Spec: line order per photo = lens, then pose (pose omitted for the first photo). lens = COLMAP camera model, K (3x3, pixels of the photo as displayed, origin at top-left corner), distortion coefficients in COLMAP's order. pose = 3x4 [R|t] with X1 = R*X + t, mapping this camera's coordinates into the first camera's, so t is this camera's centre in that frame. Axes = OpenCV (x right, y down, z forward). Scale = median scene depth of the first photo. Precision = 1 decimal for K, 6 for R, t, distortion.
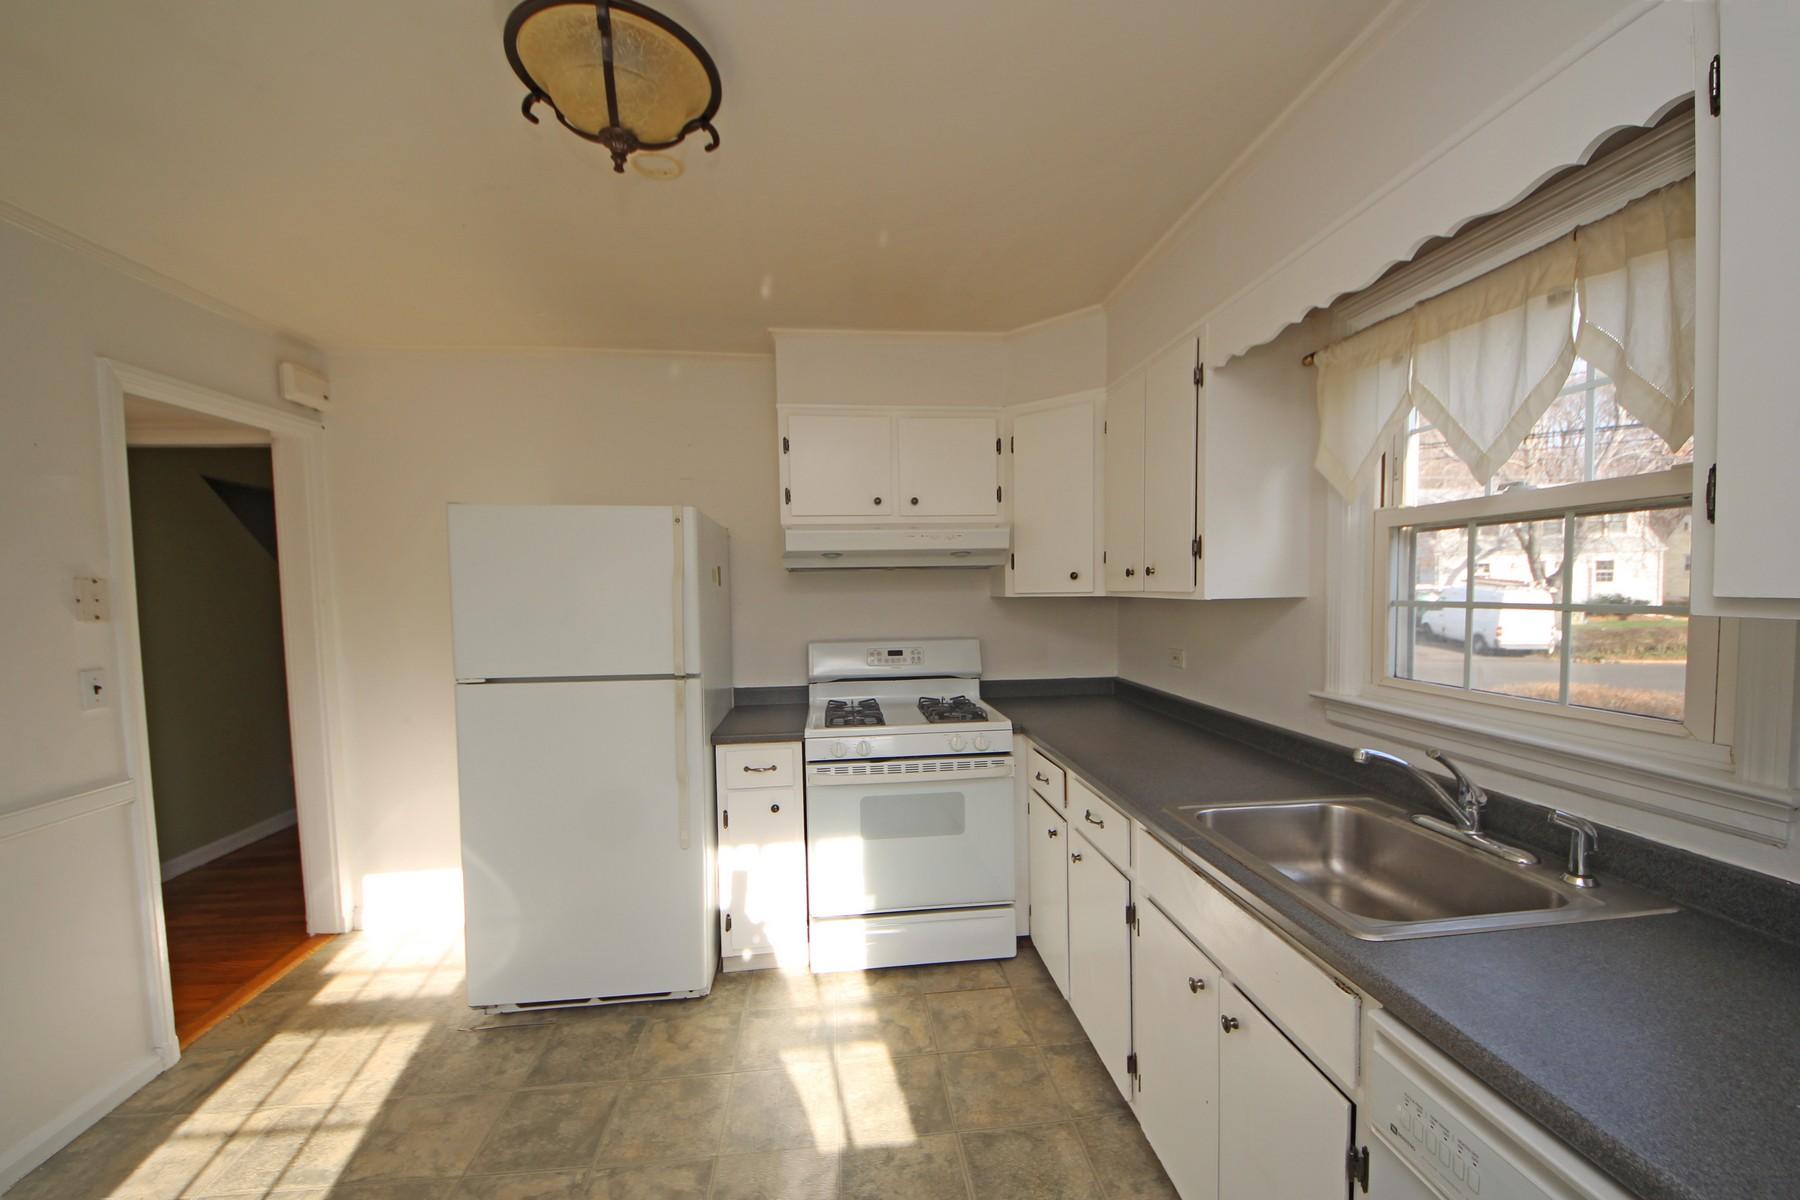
lens RADIAL K [[660.4, 0, 906.1], [0, 660.4, 627.8], [0, 0, 1]] dist [0.000419, -0.000070]
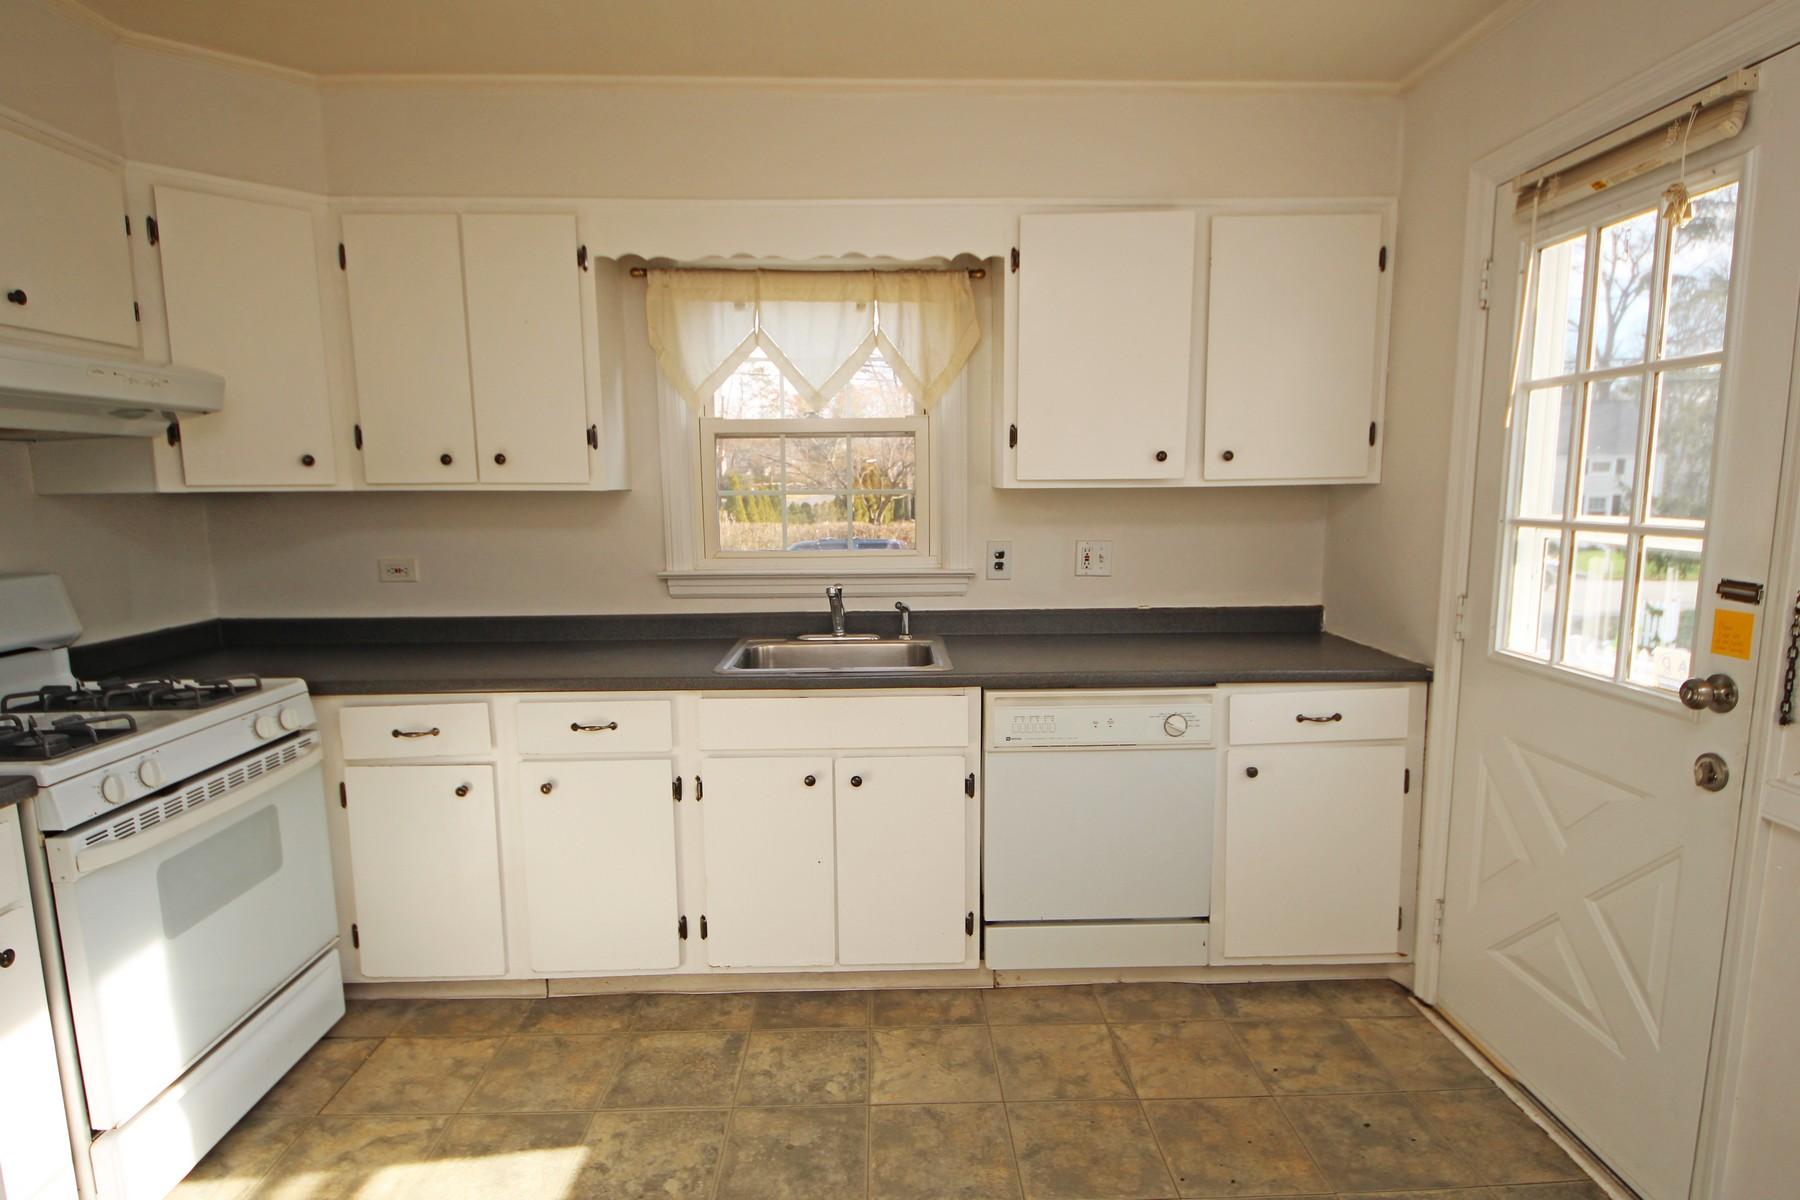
lens RADIAL K [[883.9, 0, 857.4], [0, 883.9, 615.6], [0, 0, 1]] dist [0.018608, -0.025657]
pose [[0.167873, -0.128168, 0.977441, -0.782996], [0.065176, 0.990786, 0.118724, 0.010154], [-0.983652, 0.043775, 0.174680, 0.375979]]
